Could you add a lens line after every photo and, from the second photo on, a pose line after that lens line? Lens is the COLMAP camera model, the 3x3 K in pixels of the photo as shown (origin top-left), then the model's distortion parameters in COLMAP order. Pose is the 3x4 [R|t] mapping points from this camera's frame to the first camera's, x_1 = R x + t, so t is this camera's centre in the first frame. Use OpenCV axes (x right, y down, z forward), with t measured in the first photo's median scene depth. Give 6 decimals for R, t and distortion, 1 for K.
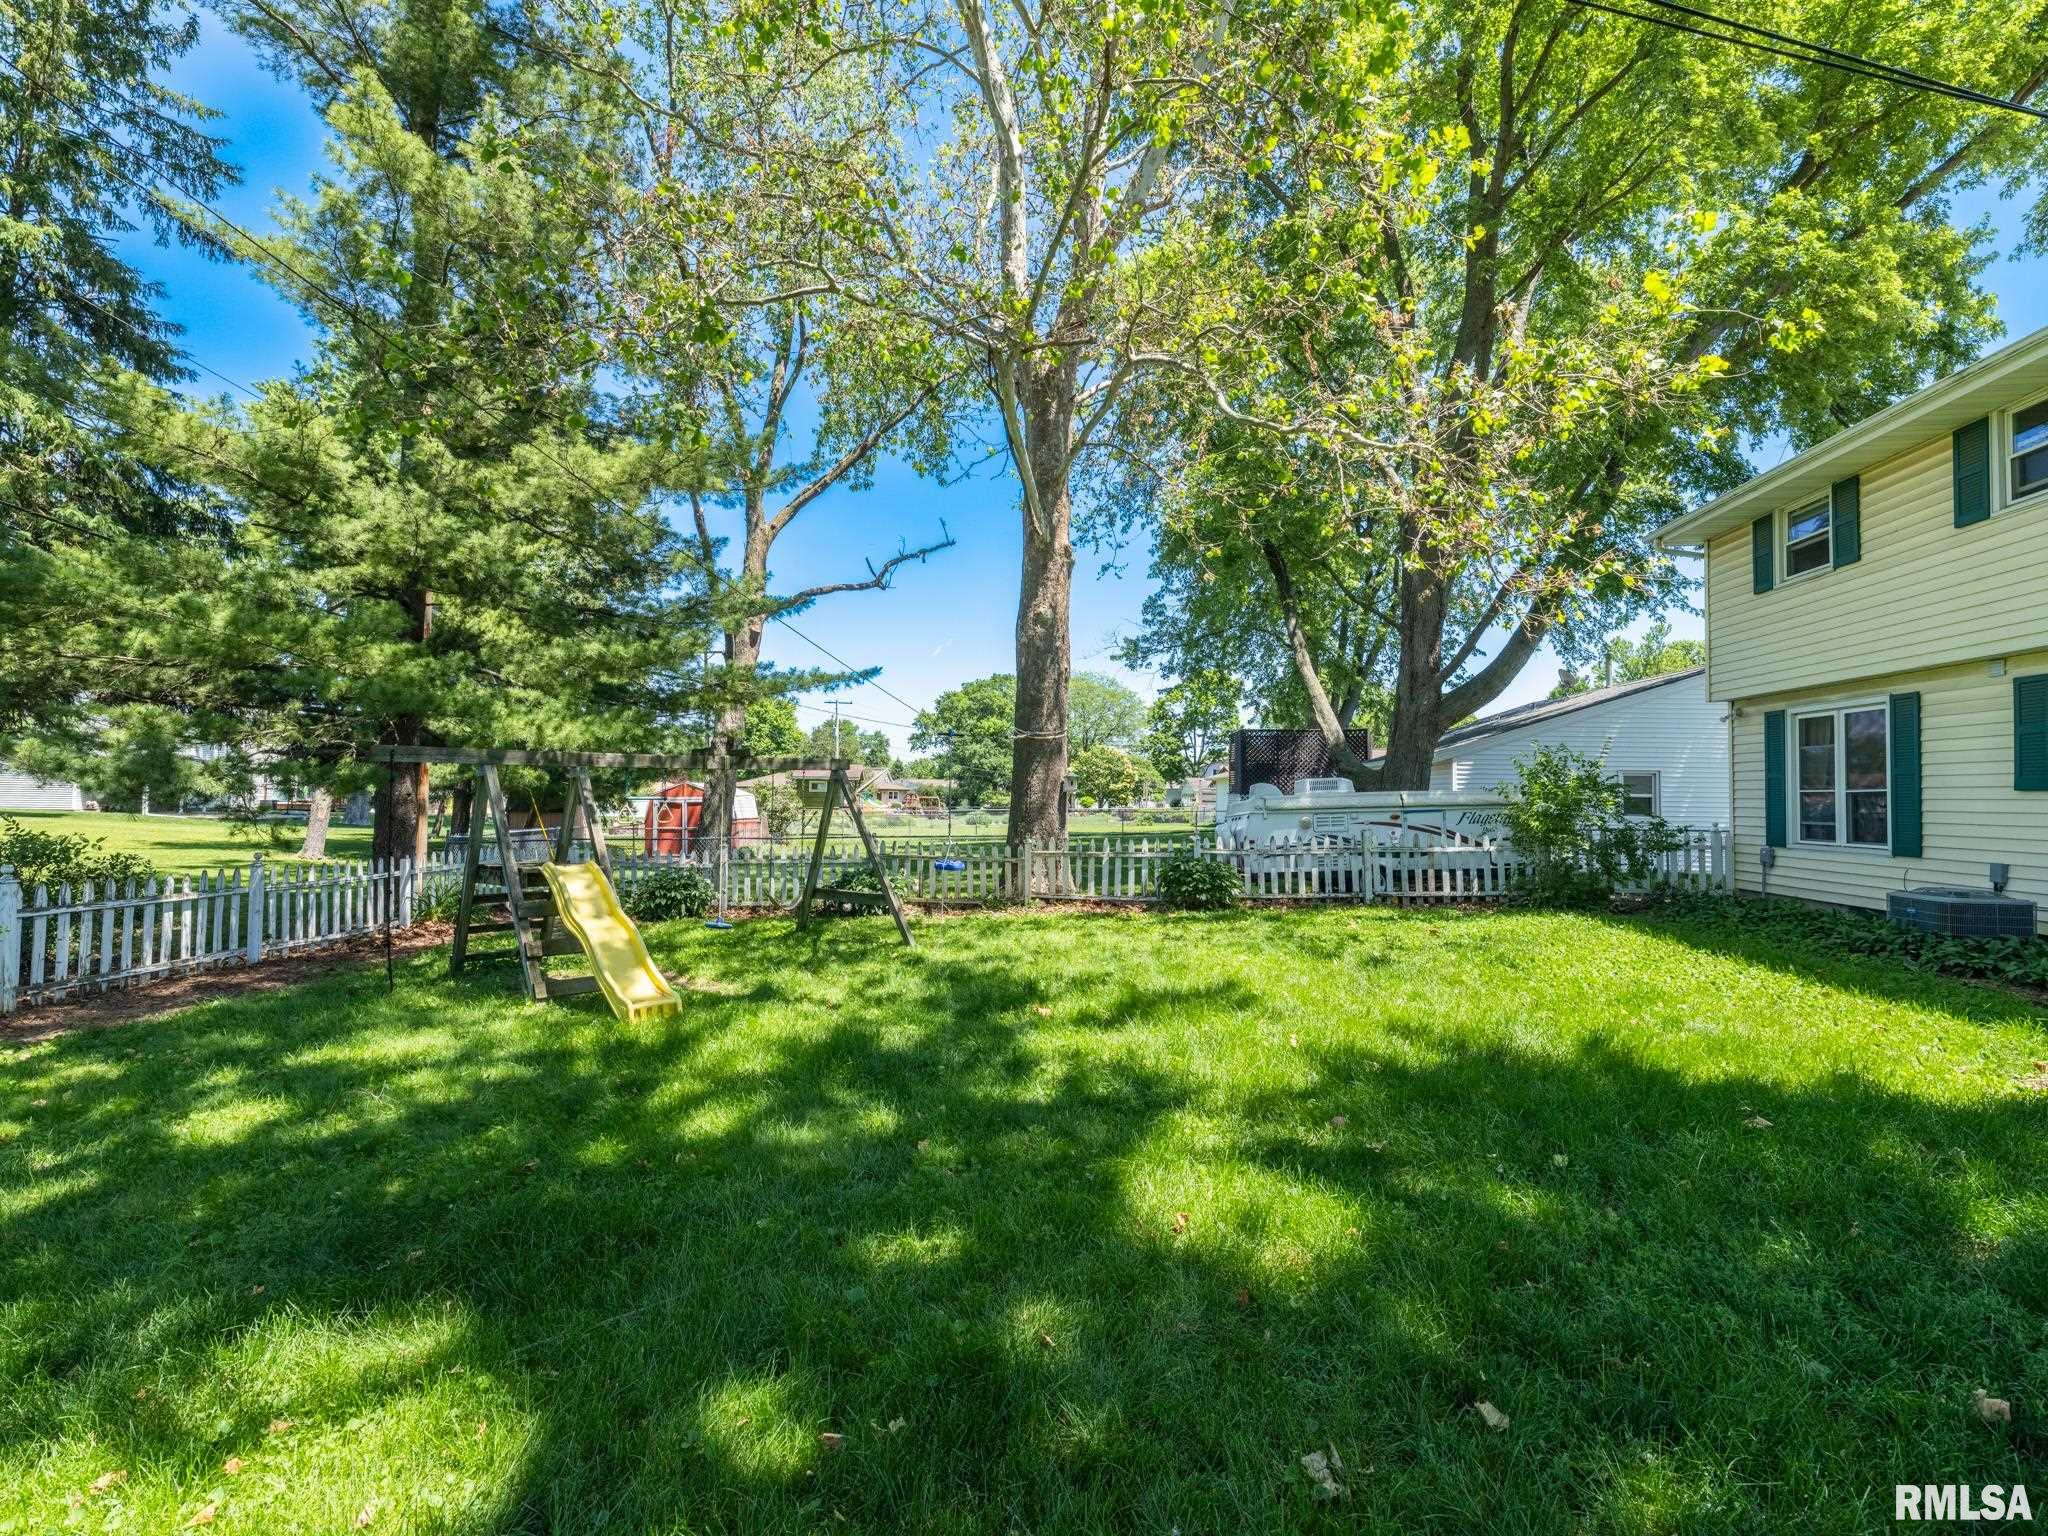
lens RADIAL K [[945.2, 0, 1018.3], [0, 945.2, 768.5], [0, 0, 1]] dist [0.003421, 0.000817]
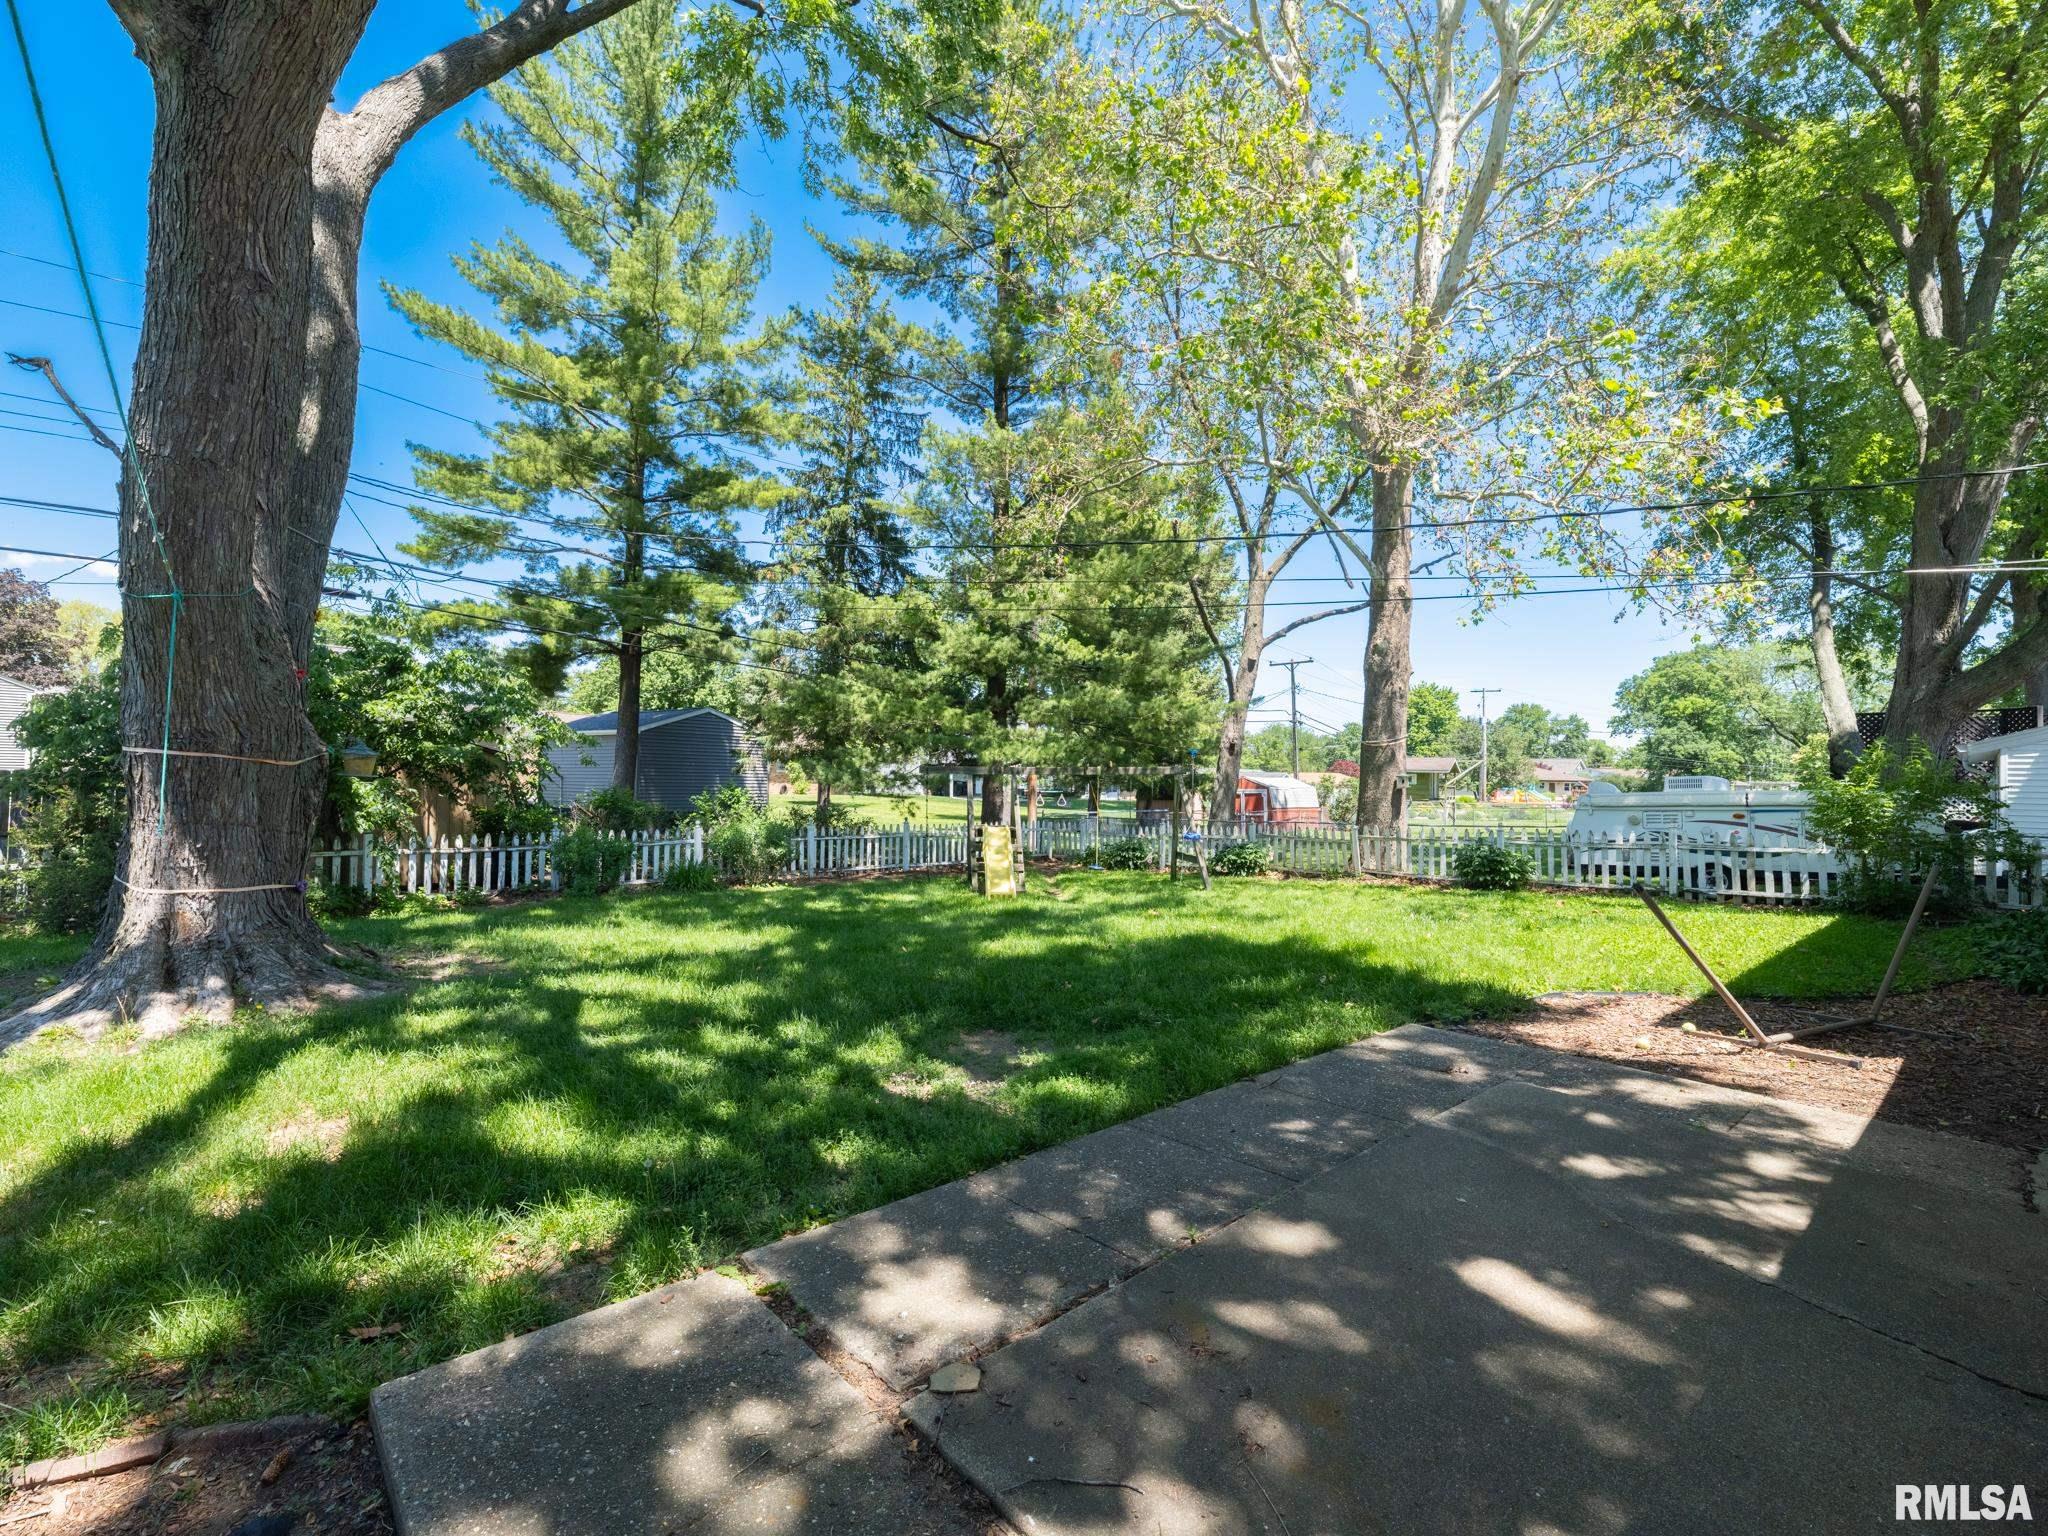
lens RADIAL K [[945.2, 0, 1030.5], [0, 945.2, 770.6], [0, 0, 1]] dist [0.003421, 0.000817]
pose [[0.762139, -0.006027, -0.647385, 0.555712], [0.014663, 0.999861, 0.007954, -0.018541], [0.647247, -0.015555, 0.762121, -0.281783]]
